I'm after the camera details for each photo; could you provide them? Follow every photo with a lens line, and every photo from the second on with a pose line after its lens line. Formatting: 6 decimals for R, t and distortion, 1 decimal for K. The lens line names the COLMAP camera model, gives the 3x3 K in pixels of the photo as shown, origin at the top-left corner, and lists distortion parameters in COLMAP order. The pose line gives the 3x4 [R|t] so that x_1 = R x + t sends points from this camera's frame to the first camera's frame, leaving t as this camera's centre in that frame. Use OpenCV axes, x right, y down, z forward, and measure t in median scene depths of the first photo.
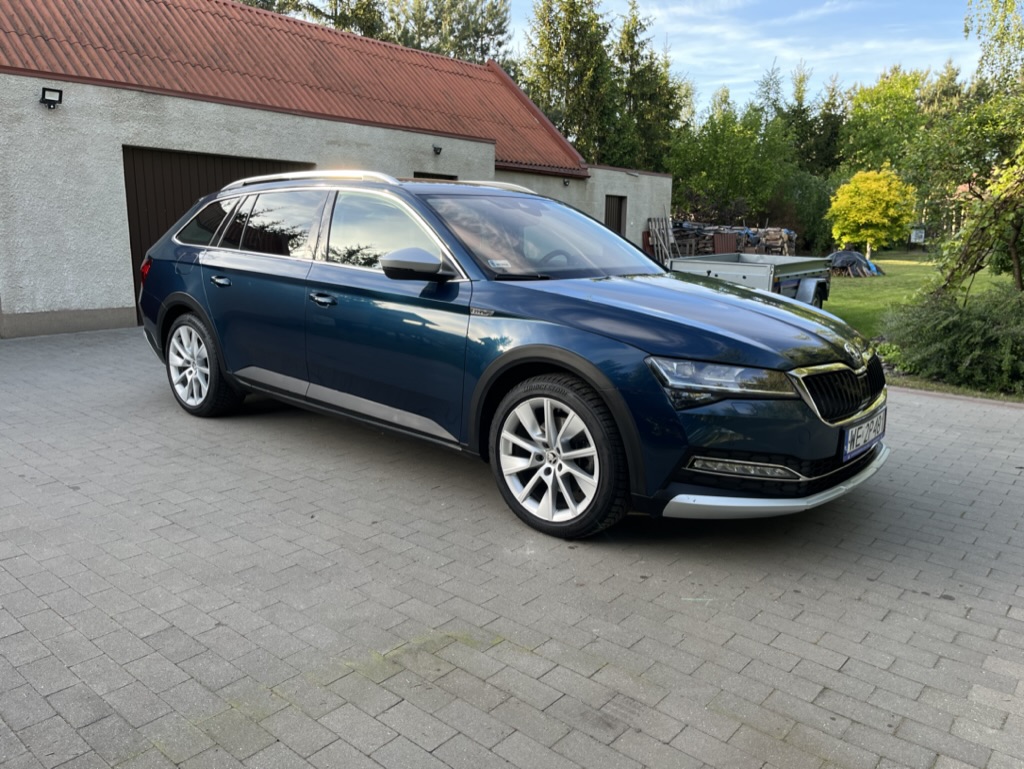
lens RADIAL K [[789.3, 0, 539.9], [0, 789.3, 381.1], [0, 0, 1]] dist [0.002899, -0.038492]
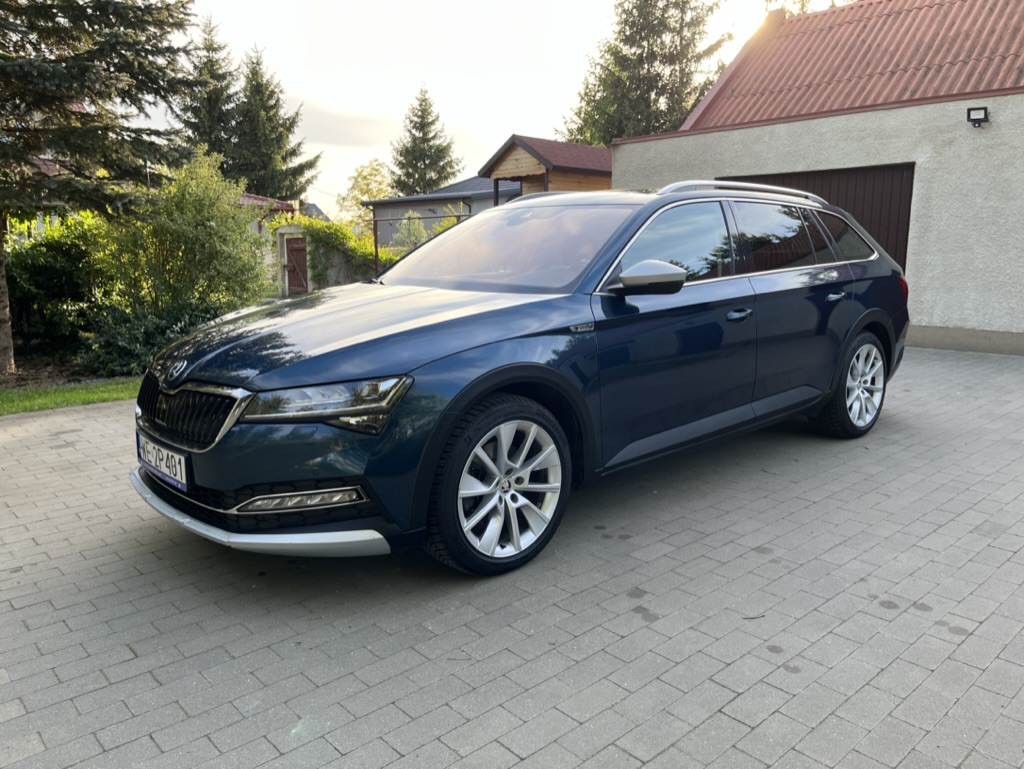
lens RADIAL K [[793.3, 0, 517.1], [0, 793.3, 383.8], [0, 0, 1]] dist [0.051559, -0.109455]
pose [[-0.157682, 0.151688, -0.975770, 0.512464], [-0.179942, 0.967174, 0.179429, -0.107110], [0.970957, 0.203874, -0.125211, 0.623423]]
